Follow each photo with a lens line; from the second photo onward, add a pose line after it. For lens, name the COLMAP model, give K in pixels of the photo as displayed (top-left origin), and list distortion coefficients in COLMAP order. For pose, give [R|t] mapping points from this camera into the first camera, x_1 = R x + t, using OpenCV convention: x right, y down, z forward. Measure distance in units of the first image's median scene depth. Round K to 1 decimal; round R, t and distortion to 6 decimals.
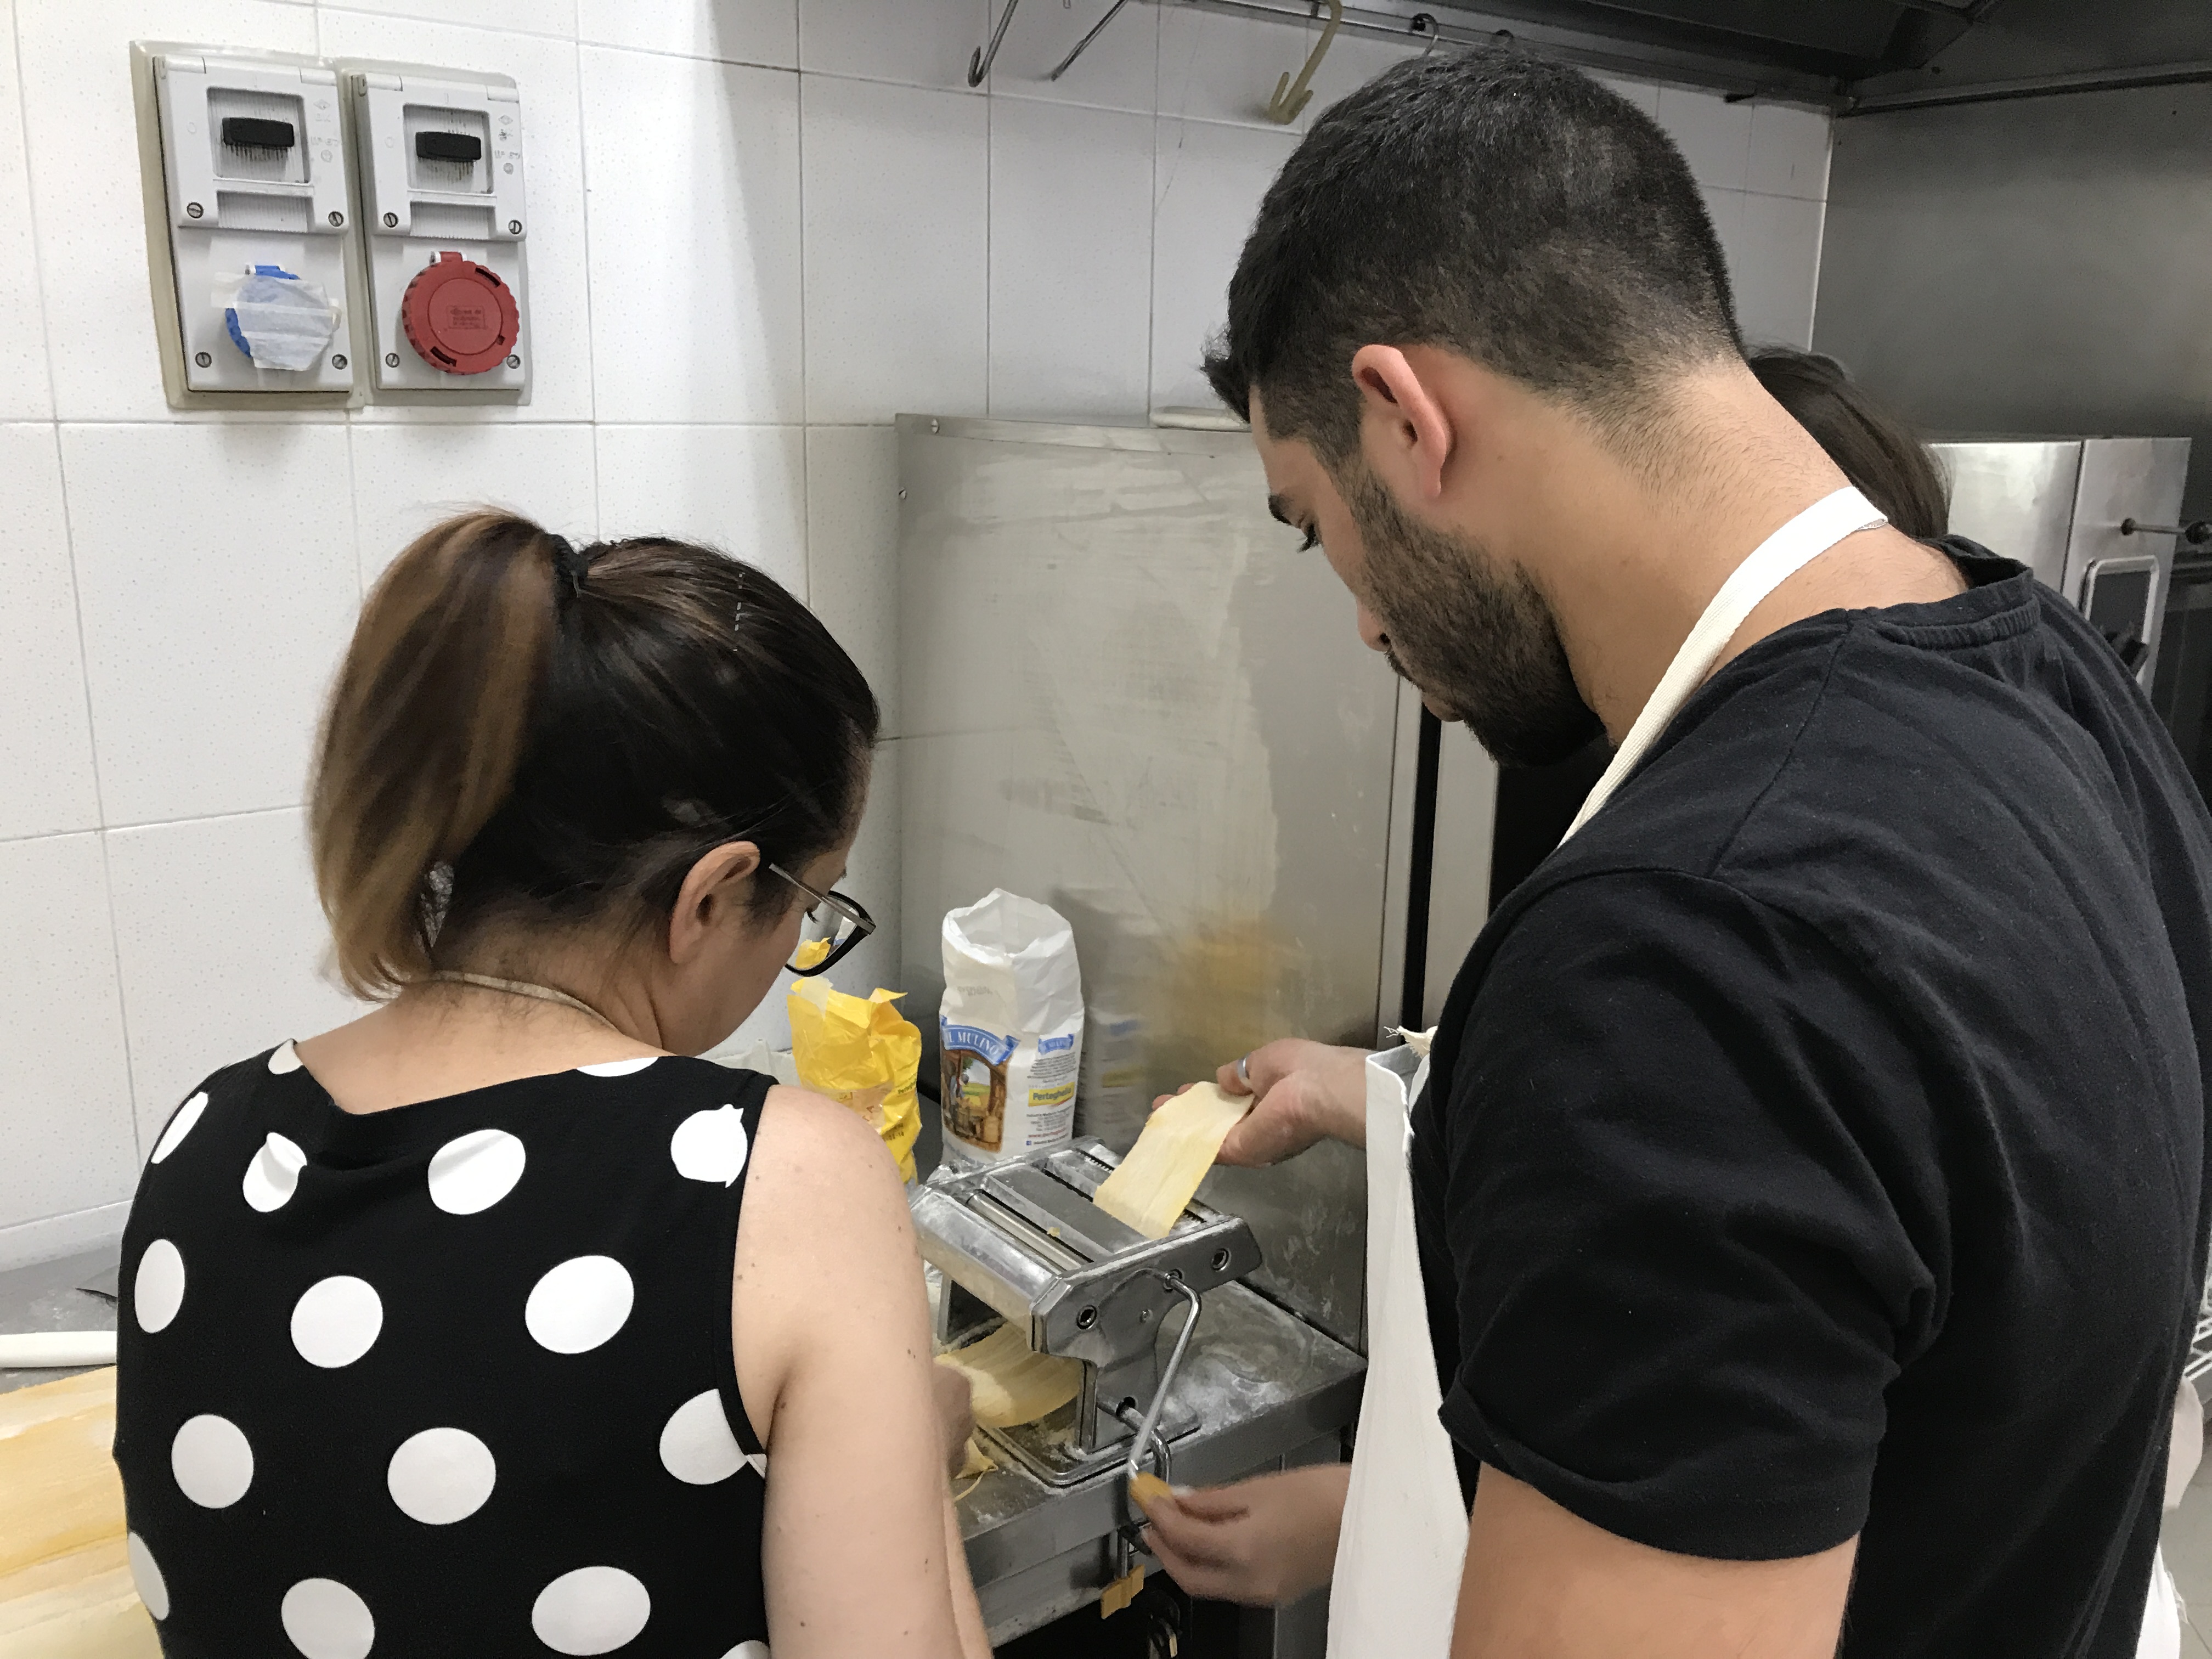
lens RADIAL K [[1783.3, 0, 1106.0], [0, 1783.3, 829.5], [0, 0, 1]] dist [0.013559, -0.056452]
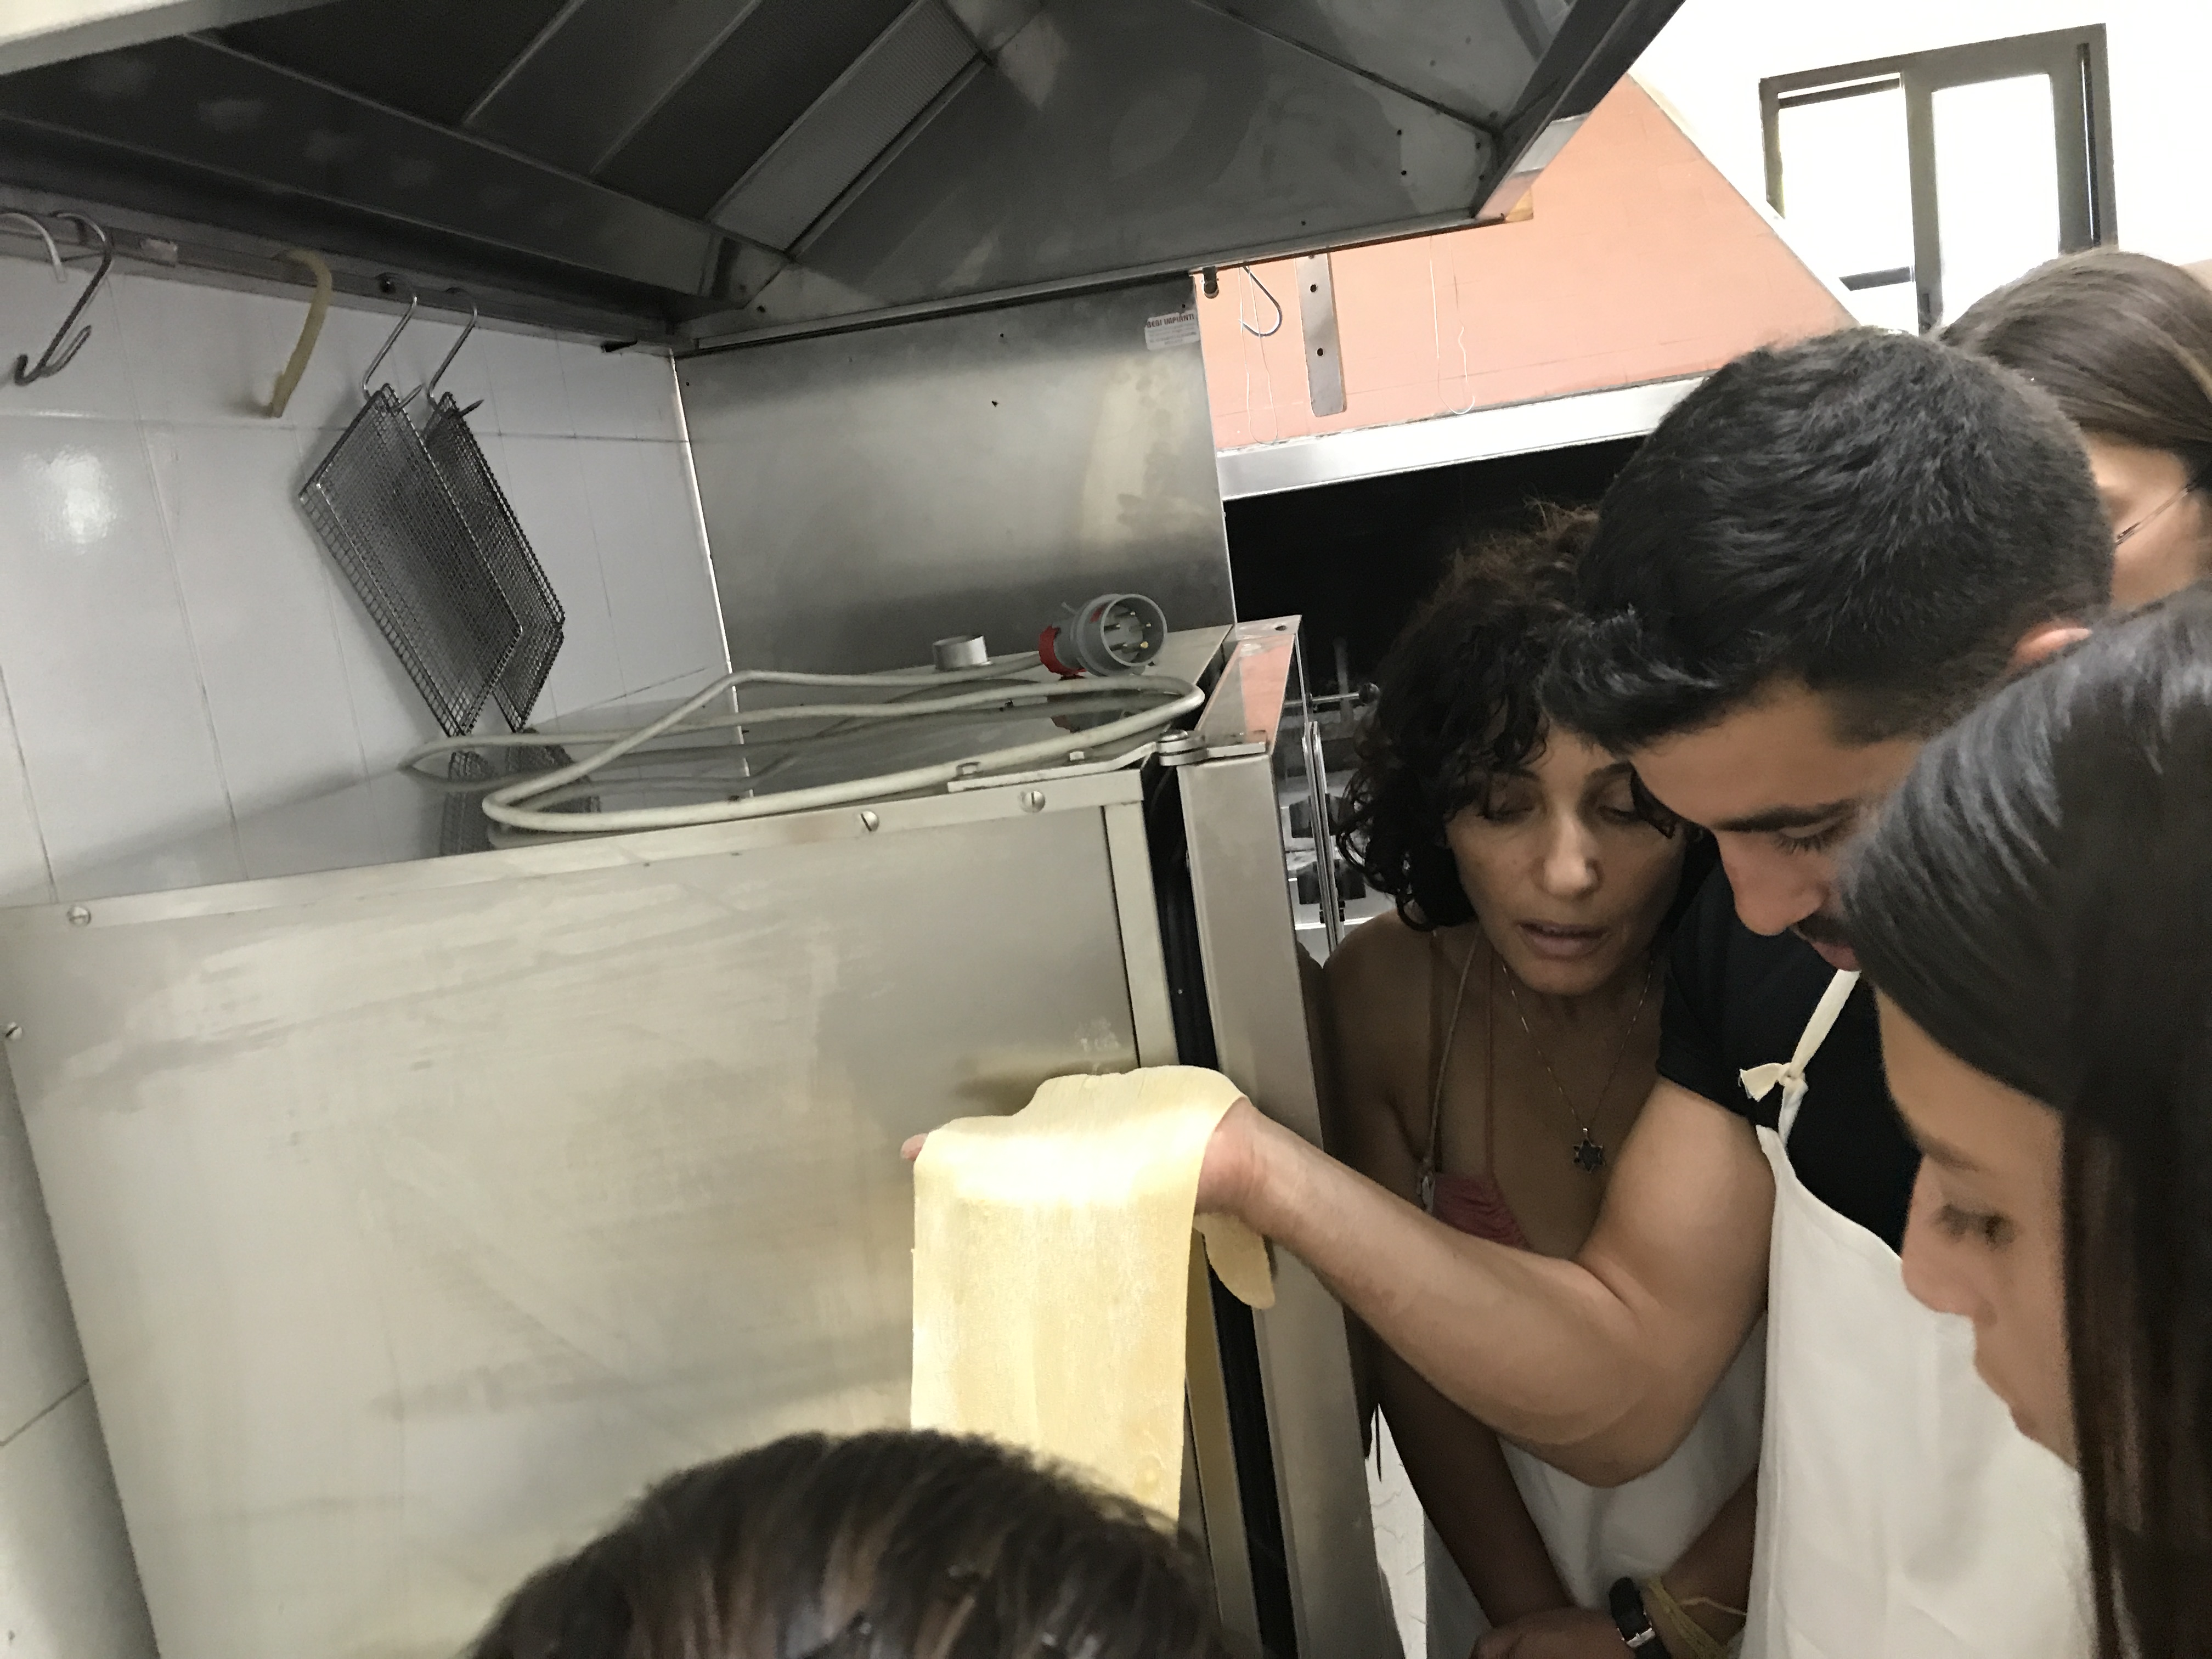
lens RADIAL K [[1783.3, 0, 1106.0], [0, 1783.3, 829.5], [0, 0, 1]] dist [0.013559, -0.056452]
pose [[0.676429, -0.242132, 0.695569, -0.306903], [0.323100, 0.946243, 0.015184, -0.161283], [-0.661854, 0.214468, 0.718299, 0.332850]]
